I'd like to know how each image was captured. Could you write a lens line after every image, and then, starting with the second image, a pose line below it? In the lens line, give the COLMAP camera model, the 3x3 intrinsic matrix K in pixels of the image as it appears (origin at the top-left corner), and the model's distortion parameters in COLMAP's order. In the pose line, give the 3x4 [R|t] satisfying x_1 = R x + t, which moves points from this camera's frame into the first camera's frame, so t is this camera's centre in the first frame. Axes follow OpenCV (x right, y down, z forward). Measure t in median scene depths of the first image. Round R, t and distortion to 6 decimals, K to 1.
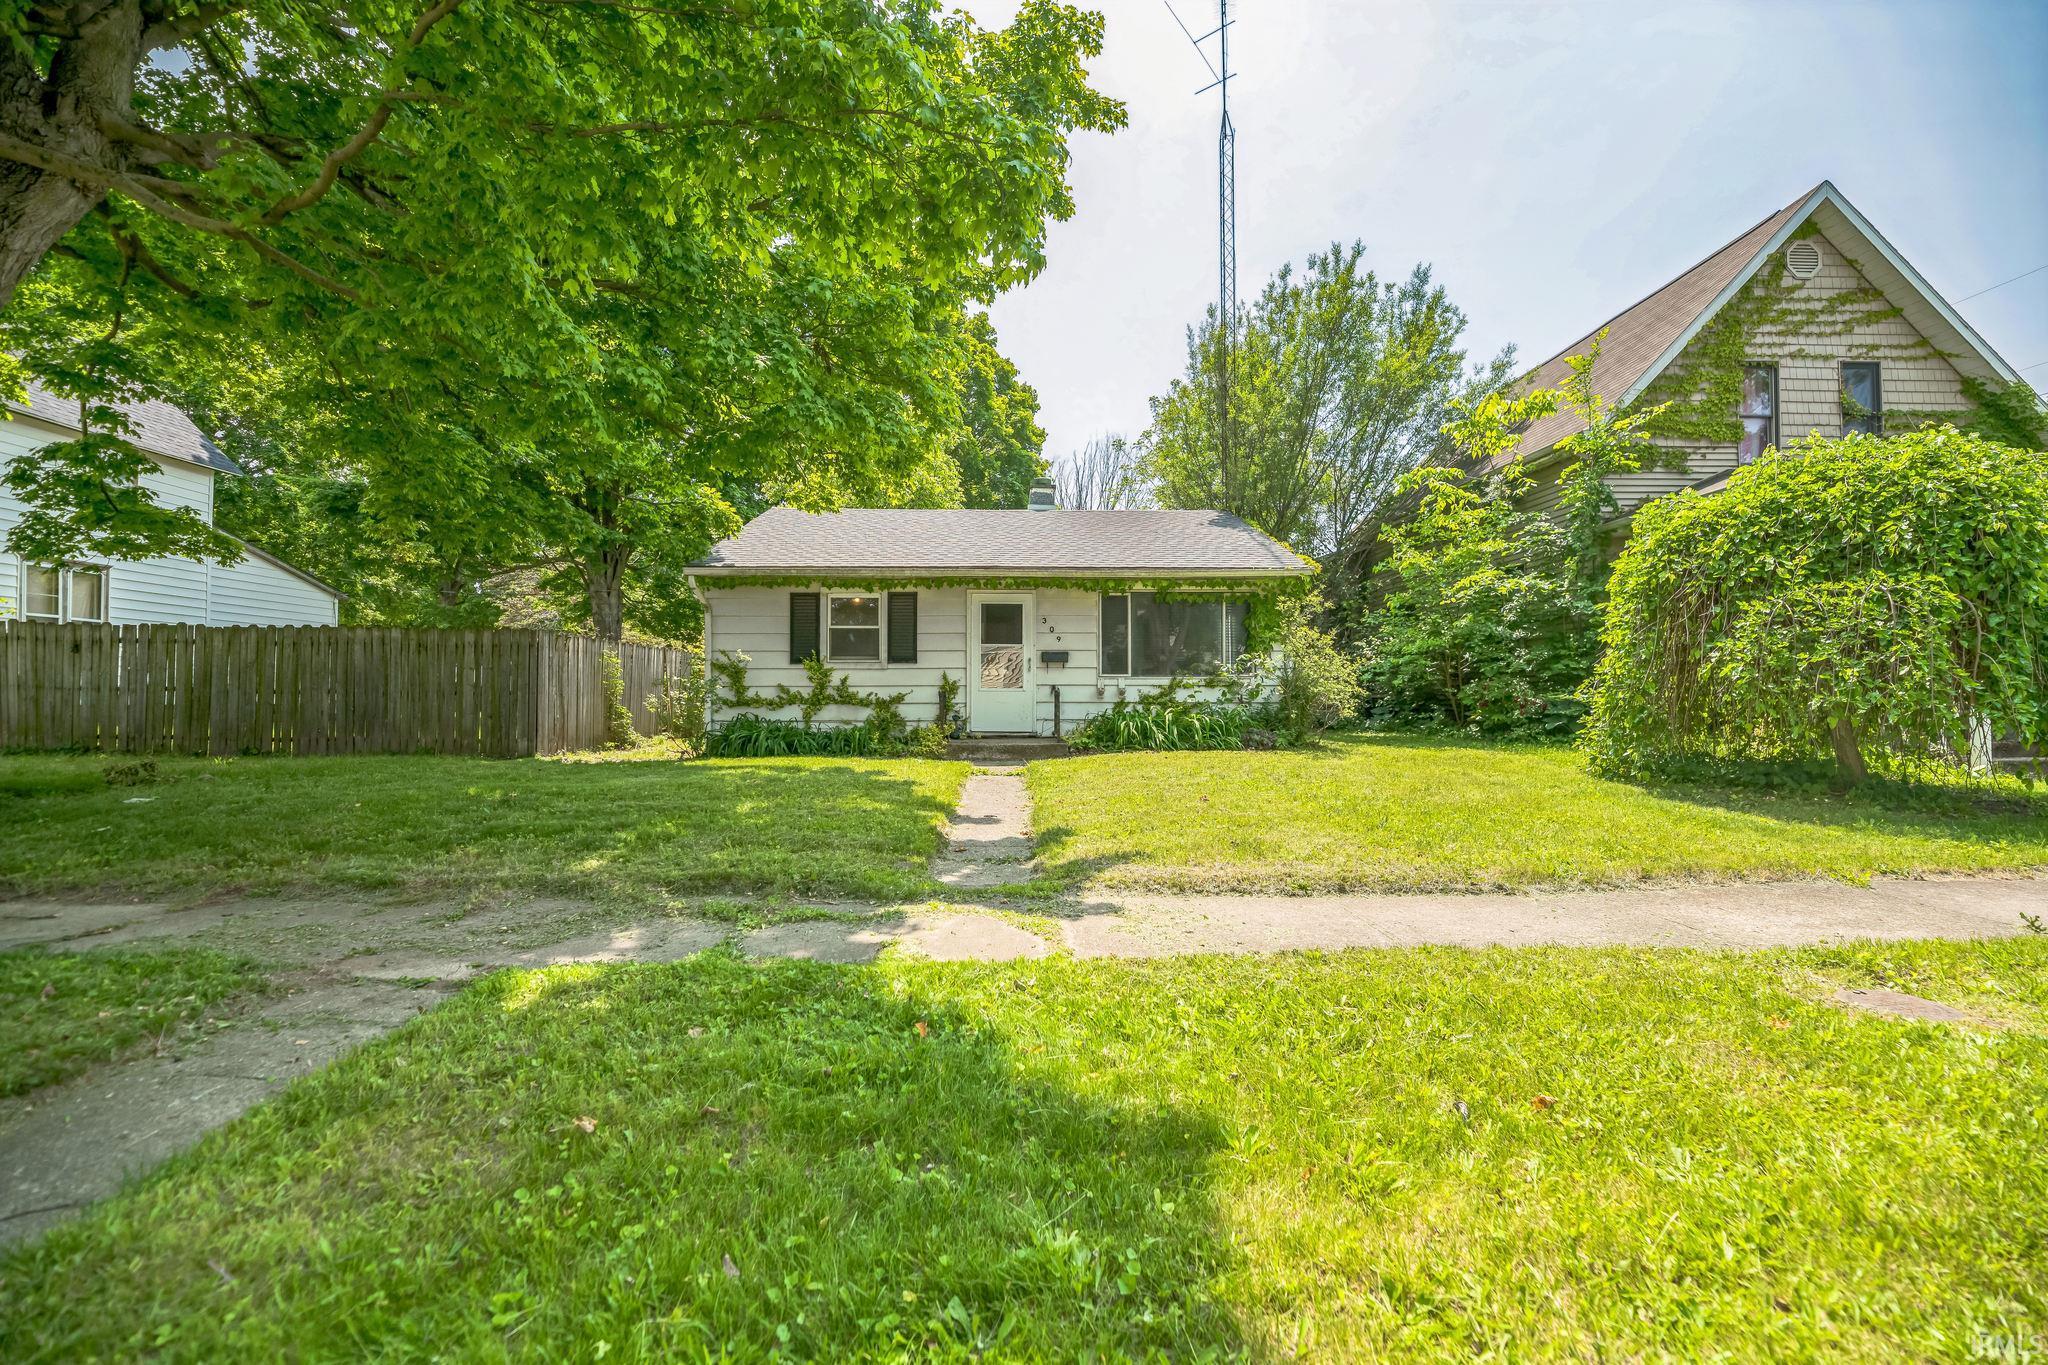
lens RADIAL K [[814.8, 0, 1024.0], [0, 814.8, 682.5], [0, 0, 1]] dist [-0.000798, 0.000122]
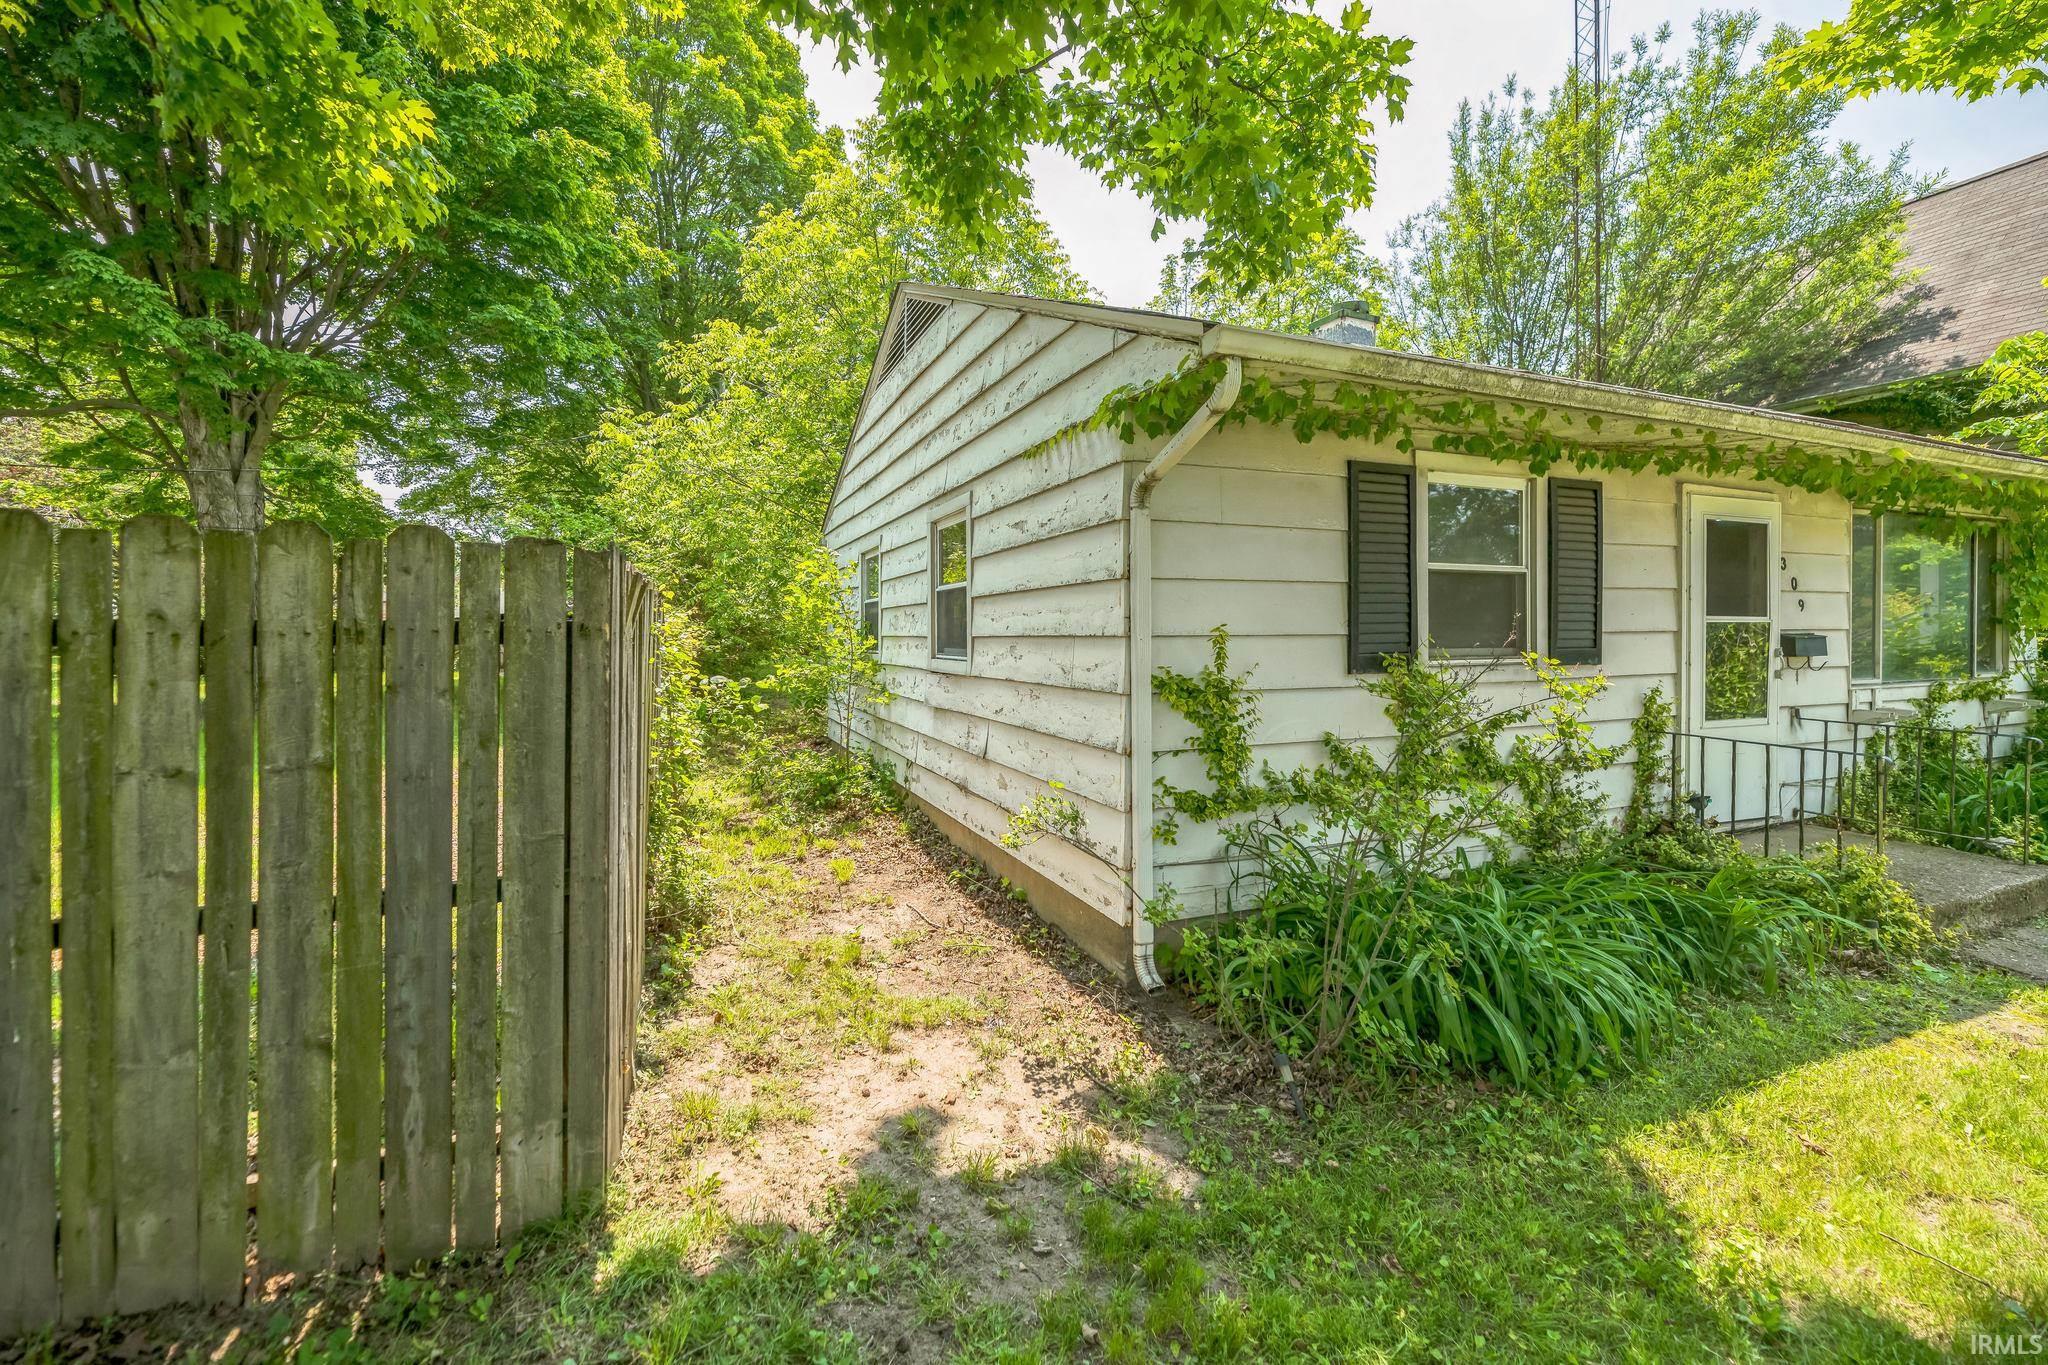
lens RADIAL K [[814.8, 0, 1024.0], [0, 814.8, 682.5], [0, 0, 1]] dist [-0.000798, 0.000122]
pose [[0.934849, -0.024304, 0.354214, -0.528792], [-0.004038, 0.996862, 0.079055, -0.044890], [-0.355024, -0.075335, 0.931817, 0.733616]]
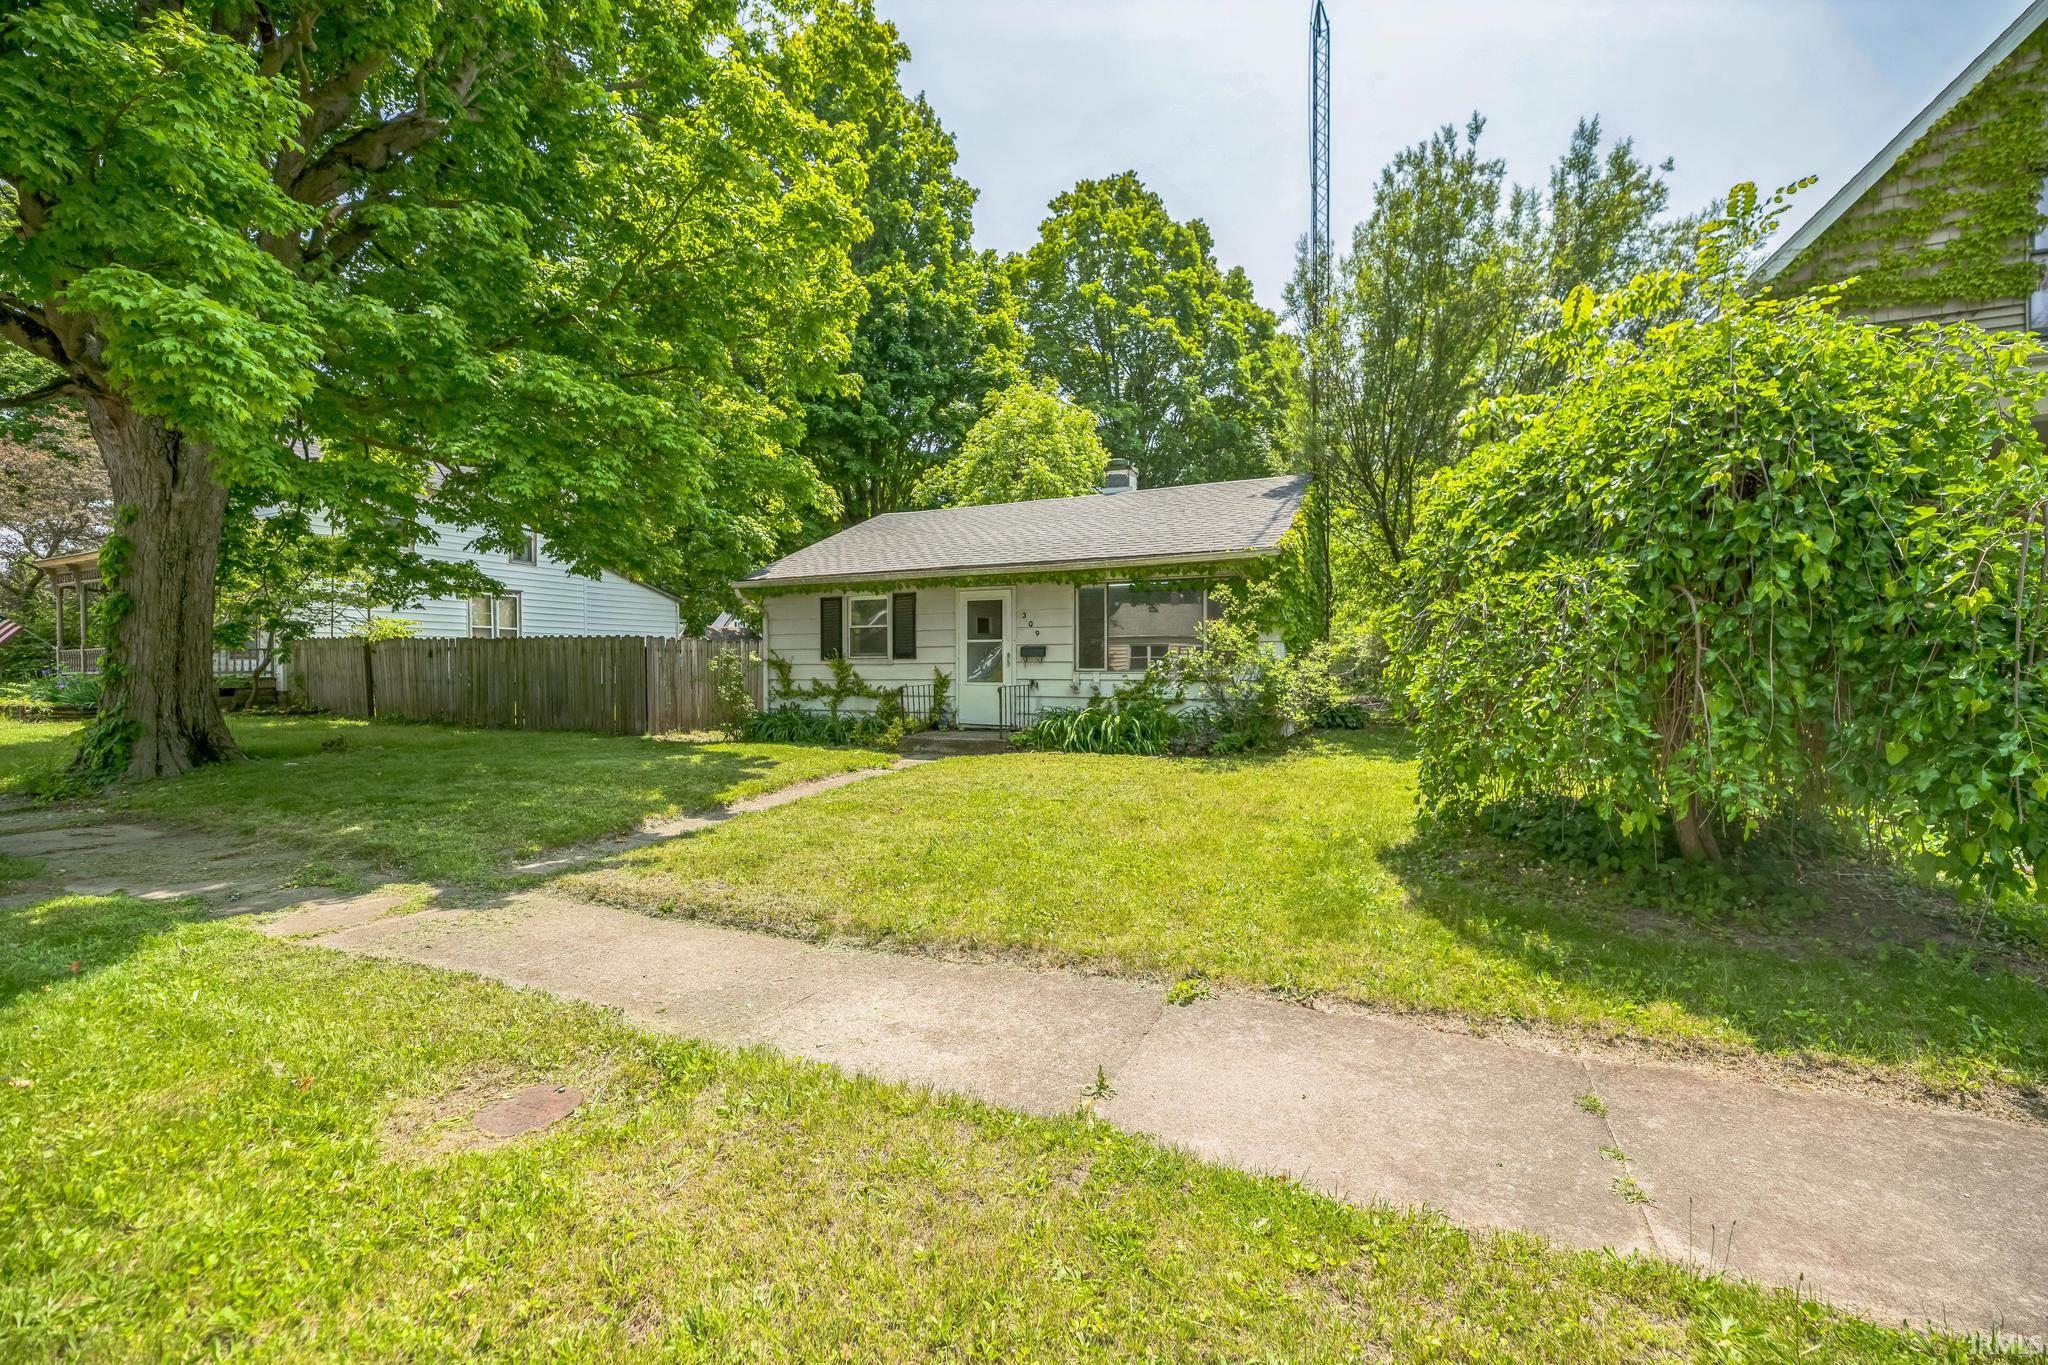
lens RADIAL K [[814.8, 0, 1024.0], [0, 814.8, 682.5], [0, 0, 1]] dist [-0.000798, 0.000122]
pose [[0.901357, 0.005617, -0.433040, 0.463486], [0.011946, 0.999213, 0.037828, -0.031504], [0.432912, -0.039269, 0.900580, 0.091701]]
